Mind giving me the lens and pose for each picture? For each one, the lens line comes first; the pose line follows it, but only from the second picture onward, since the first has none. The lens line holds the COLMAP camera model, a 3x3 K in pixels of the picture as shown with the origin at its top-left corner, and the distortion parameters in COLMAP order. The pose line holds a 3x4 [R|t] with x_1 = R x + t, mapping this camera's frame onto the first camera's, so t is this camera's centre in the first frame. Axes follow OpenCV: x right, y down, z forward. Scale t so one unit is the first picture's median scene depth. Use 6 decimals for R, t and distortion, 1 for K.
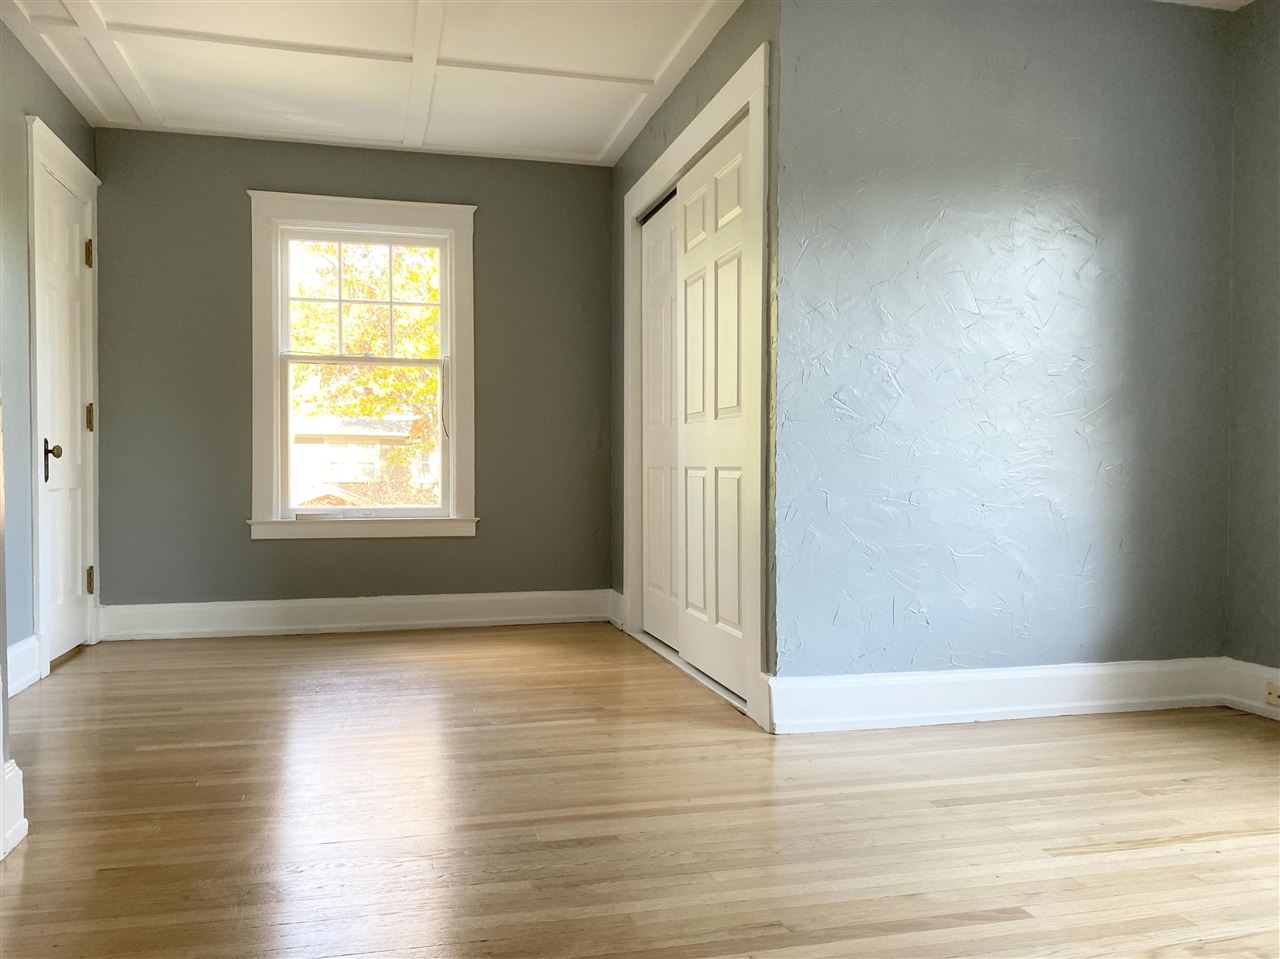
lens RADIAL K [[1007.6, 0, 640.0], [0, 1007.6, 479.5], [0, 0, 1]] dist [0.059646, -0.099407]
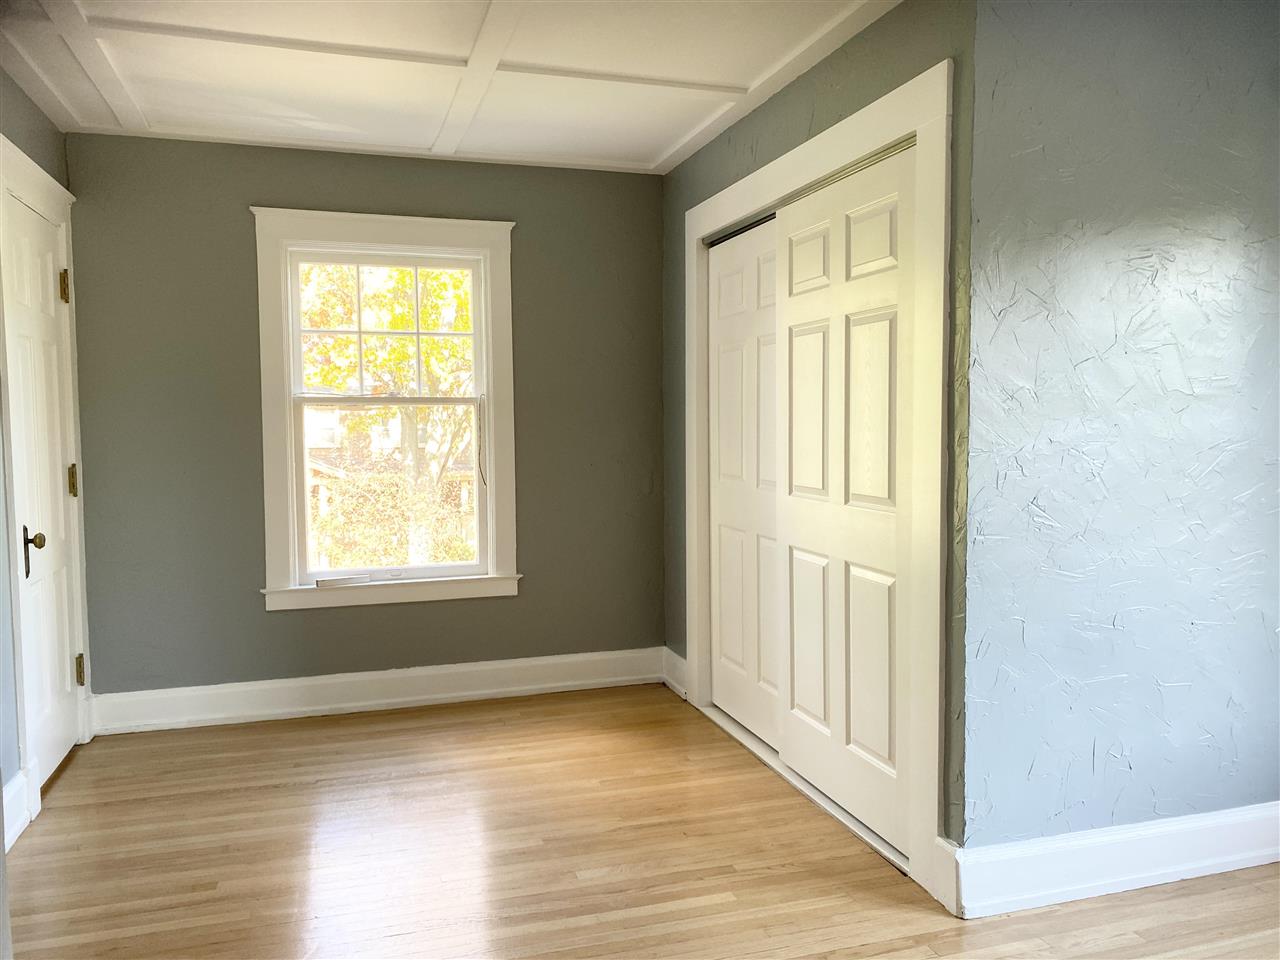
lens RADIAL K [[967.9, 0, 640.0], [0, 967.9, 480.0], [0, 0, 1]] dist [0.046742, -0.068663]
pose [[0.998580, -0.011887, 0.051934, -0.109456], [0.009474, 0.998875, 0.046461, -0.094361], [-0.052428, -0.045903, 0.997569, 0.160694]]
